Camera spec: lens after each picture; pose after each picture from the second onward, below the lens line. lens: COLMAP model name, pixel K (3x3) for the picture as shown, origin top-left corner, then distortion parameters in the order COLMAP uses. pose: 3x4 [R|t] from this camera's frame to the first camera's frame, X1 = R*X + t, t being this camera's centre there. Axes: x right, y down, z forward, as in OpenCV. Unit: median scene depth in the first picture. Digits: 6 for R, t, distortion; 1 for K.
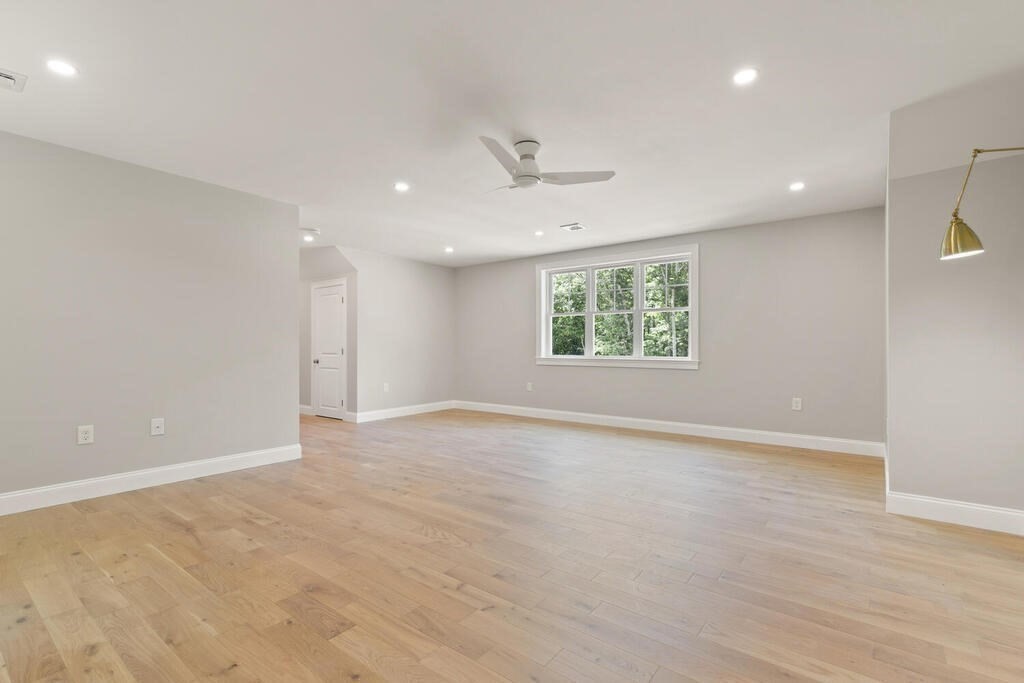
lens RADIAL K [[465.4, 0, 518.8], [0, 465.4, 344.4], [0, 0, 1]] dist [-0.001547, -0.000233]
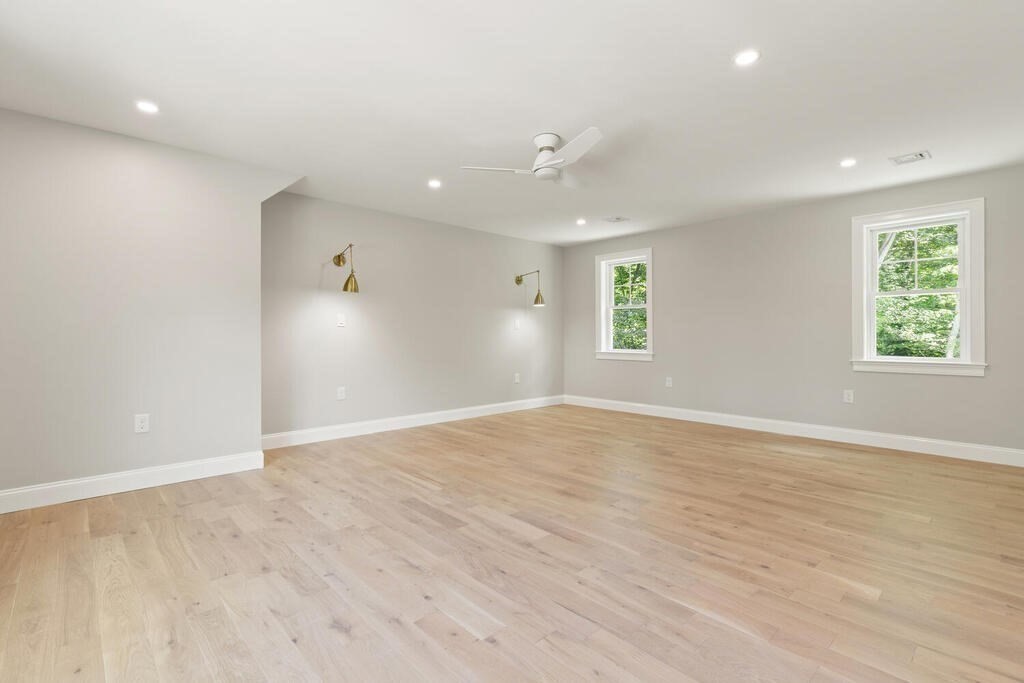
lens RADIAL K [[465.4, 0, 518.8], [0, 465.4, 344.4], [0, 0, 1]] dist [-0.001547, -0.000233]
pose [[-0.987428, -0.002523, 0.158052, -0.073542], [-0.000438, 0.999912, 0.013225, 0.010481], [-0.158071, 0.012989, -0.987342, 1.879089]]
